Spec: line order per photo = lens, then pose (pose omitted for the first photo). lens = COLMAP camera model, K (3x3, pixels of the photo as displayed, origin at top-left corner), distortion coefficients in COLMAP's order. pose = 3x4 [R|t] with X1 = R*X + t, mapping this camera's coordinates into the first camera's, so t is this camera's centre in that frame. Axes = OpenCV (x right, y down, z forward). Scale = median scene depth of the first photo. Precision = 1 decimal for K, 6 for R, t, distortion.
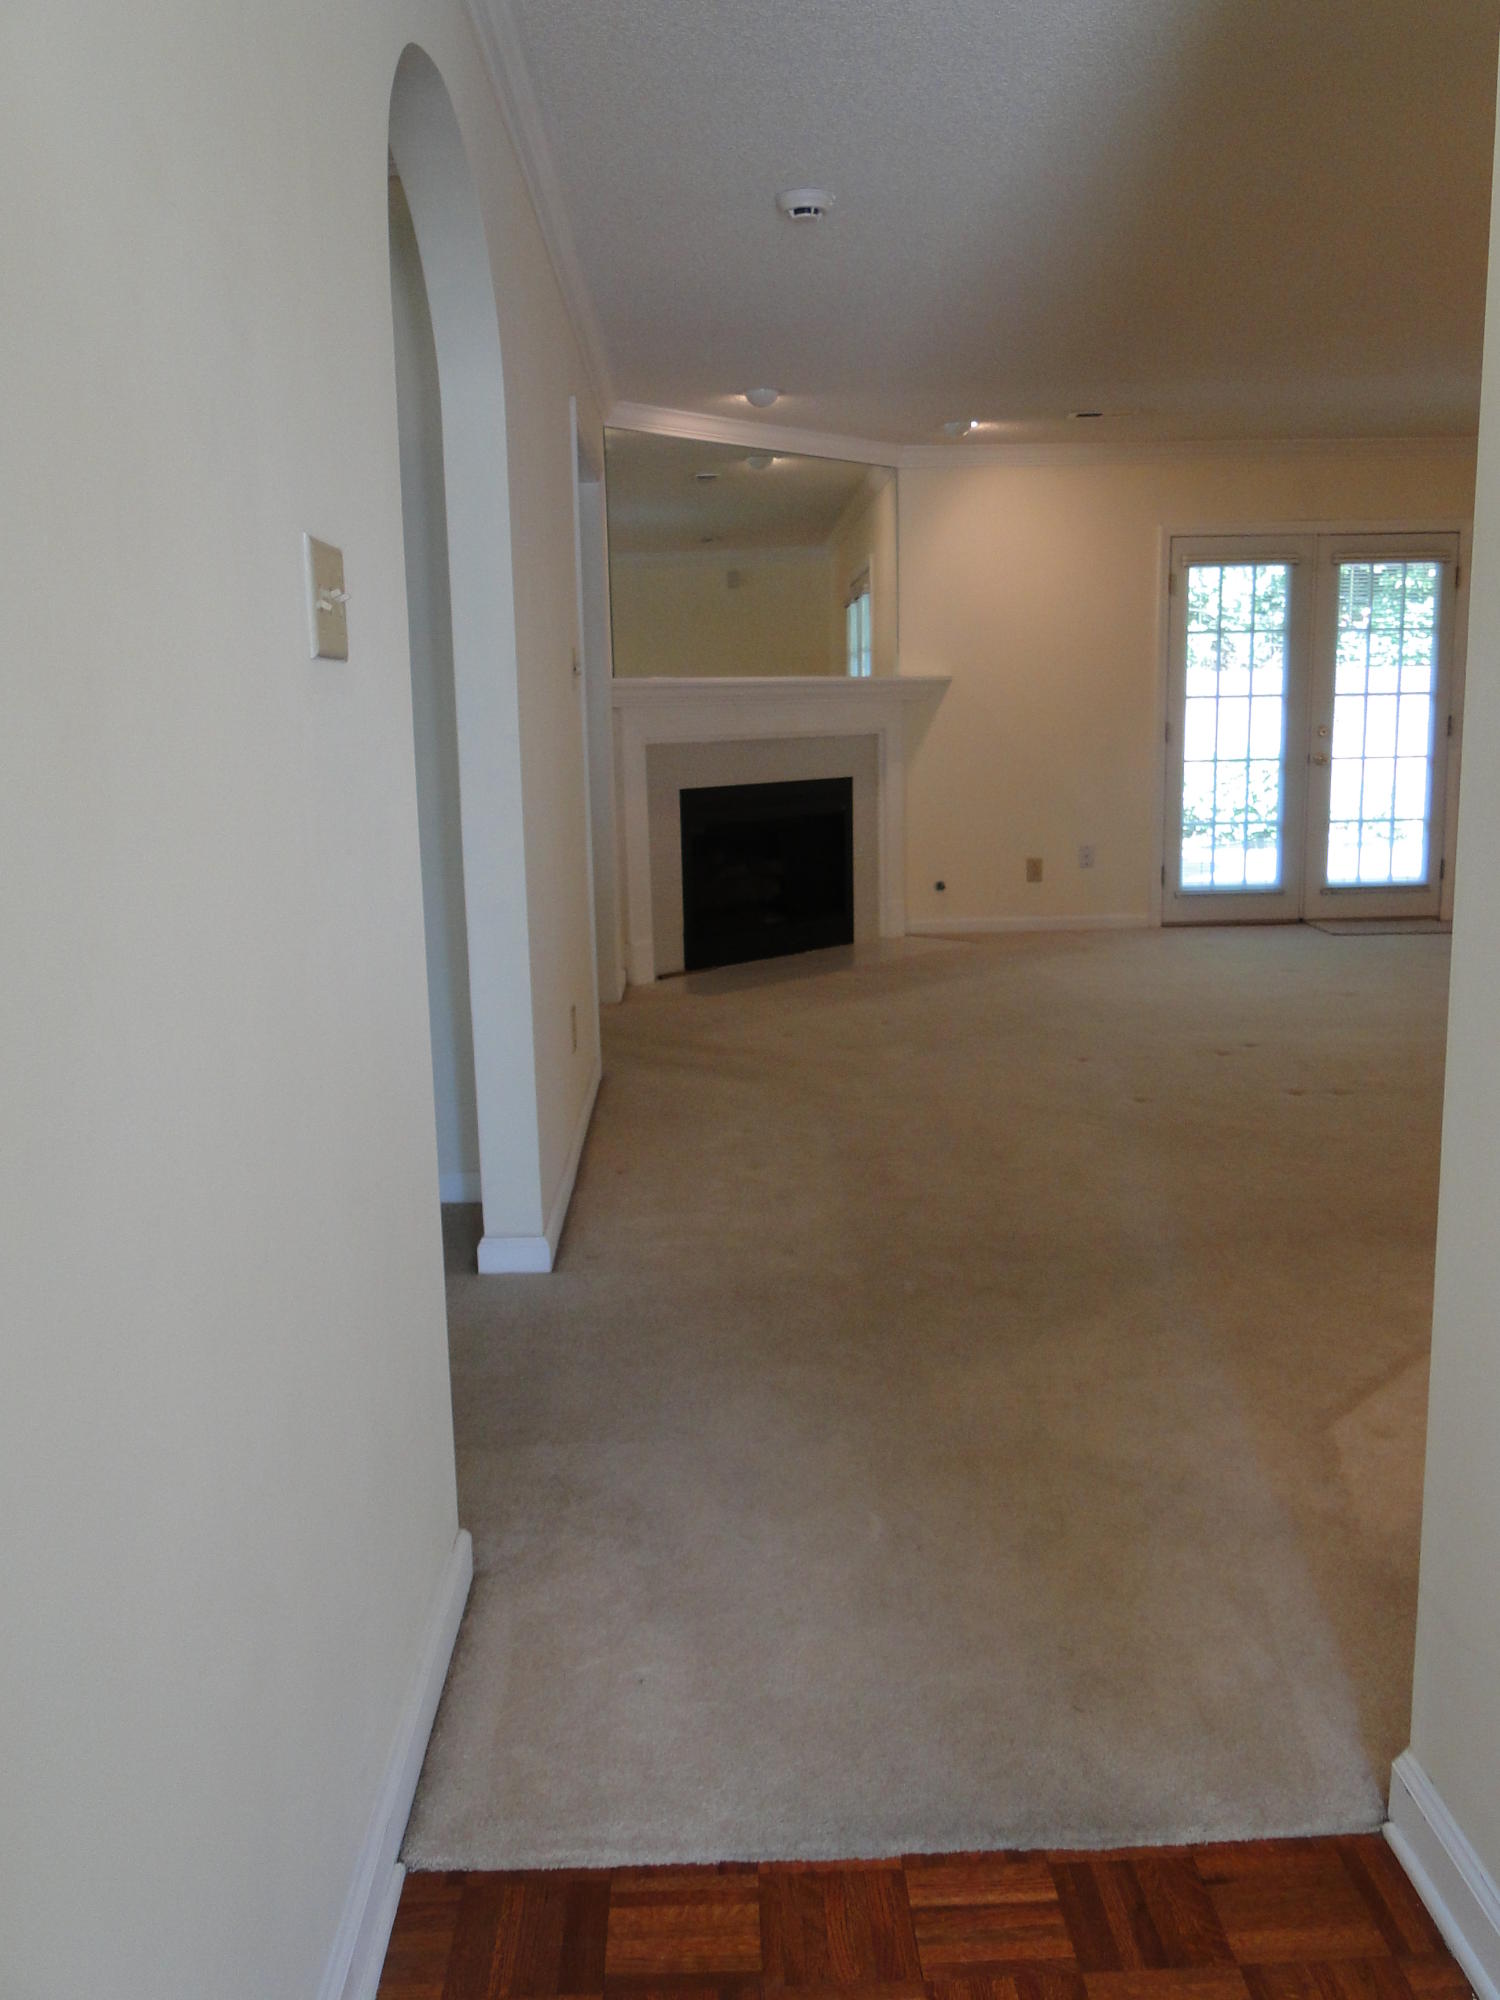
lens RADIAL K [[1663.2, 0, 767.3], [0, 1663.2, 991.5], [0, 0, 1]] dist [0.011285, -0.012687]
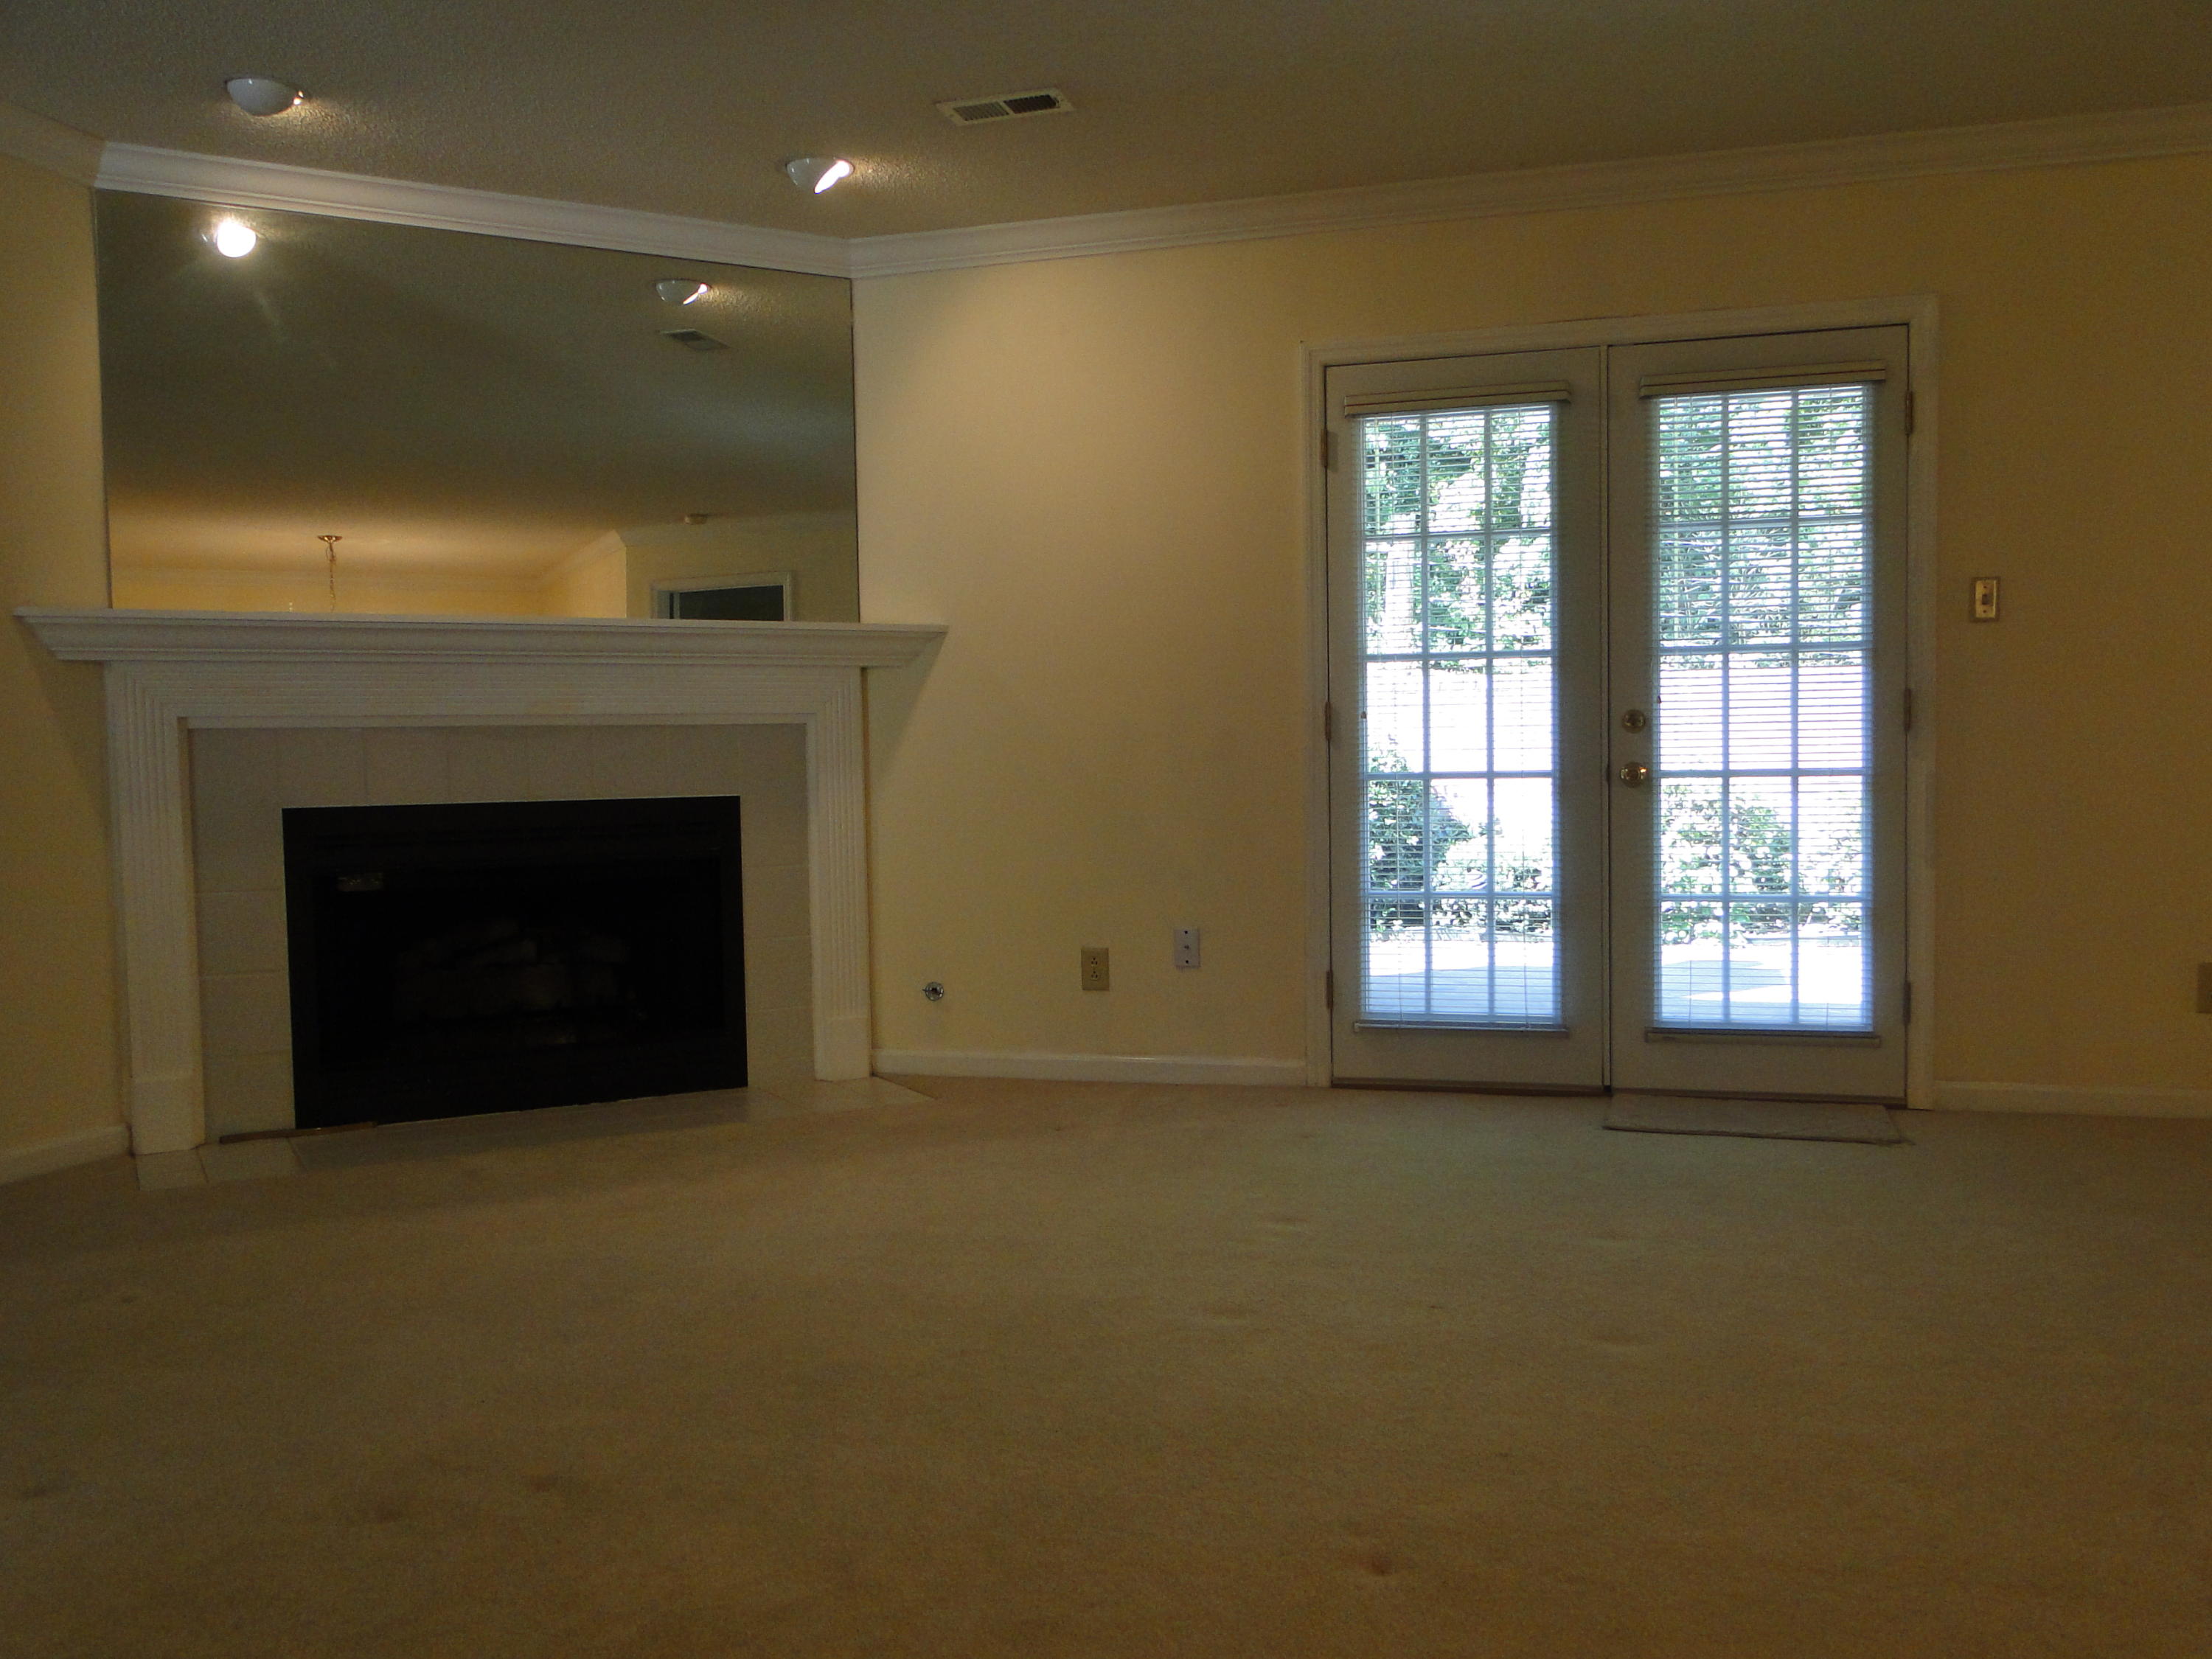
lens RADIAL K [[1839.5, 0, 1177.3], [0, 1839.5, 823.8], [0, 0, 1]] dist [0.011285, -0.012687]
pose [[0.948623, 0.016274, -0.315990, 0.383308], [-0.056192, 0.991466, -0.117631, -0.051537], [0.311380, 0.129343, 0.941442, 0.434789]]
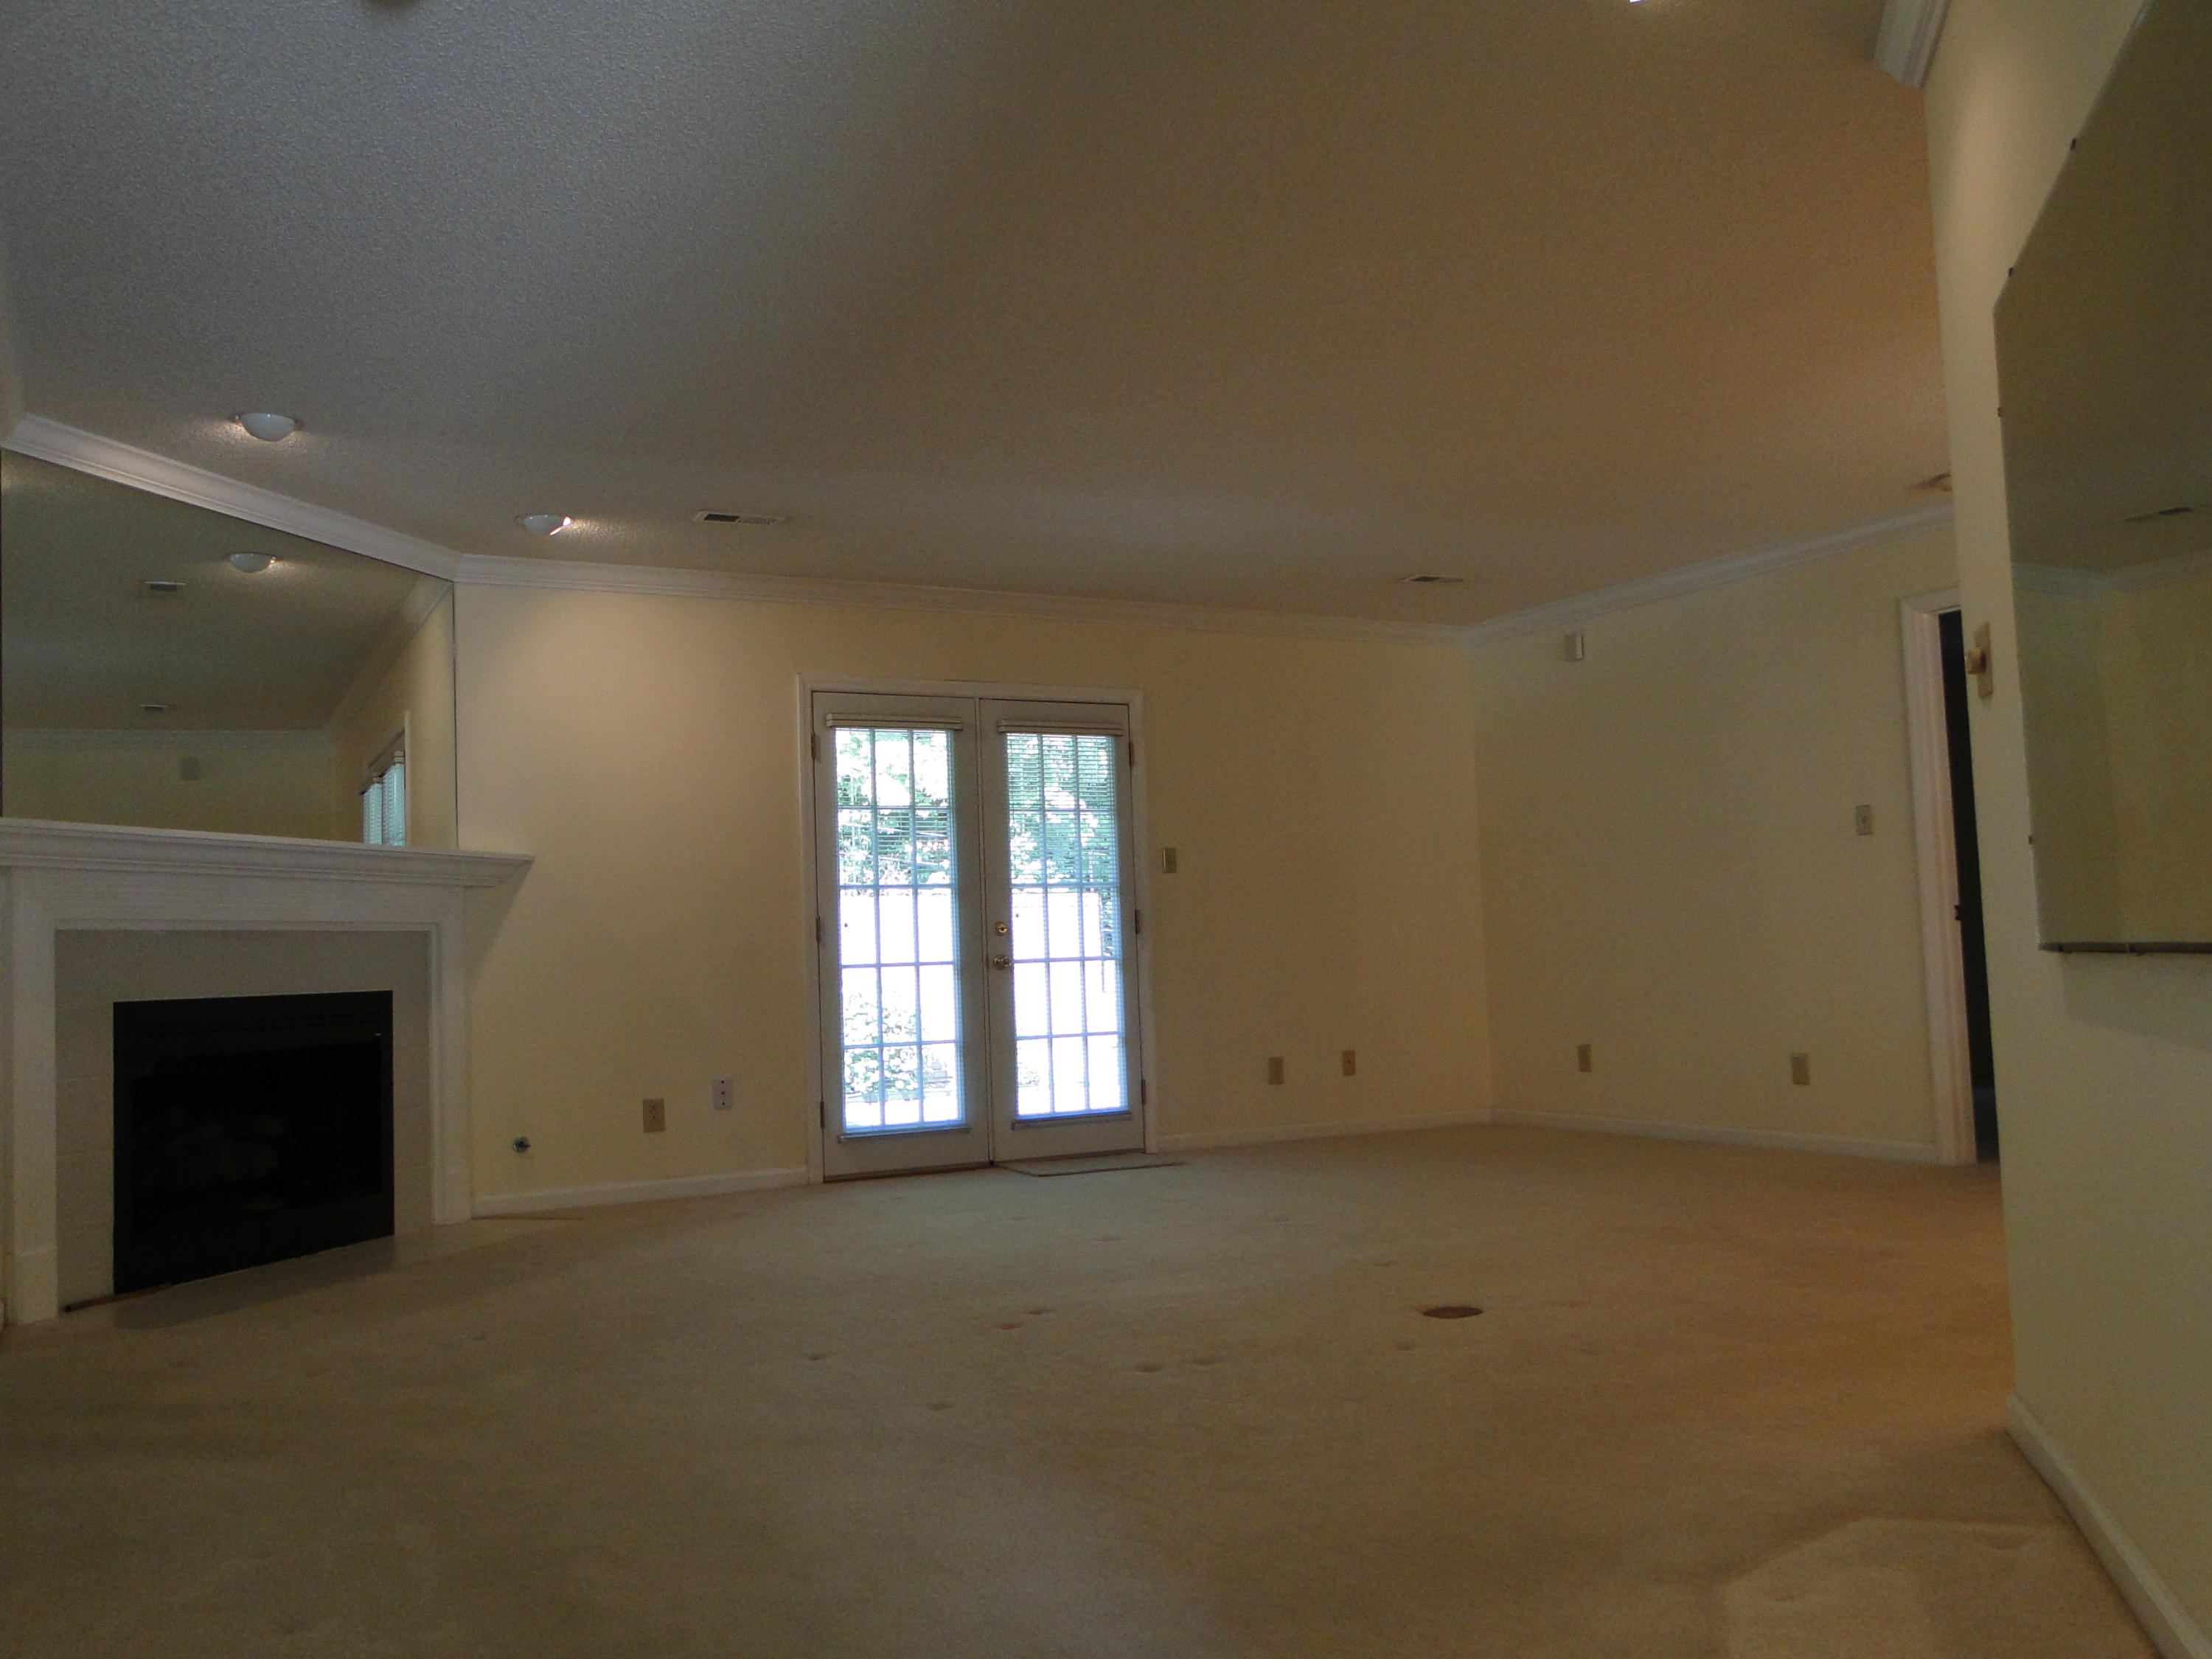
lens RADIAL K [[1839.5, 0, 1103.0], [0, 1839.5, 839.5], [0, 0, 1]] dist [0.011285, -0.012687]
pose [[0.900793, 0.015625, 0.433968, -0.016037], [0.092534, 0.969493, -0.226982, 0.011957], [-0.424276, 0.244621, 0.871866, 0.177924]]
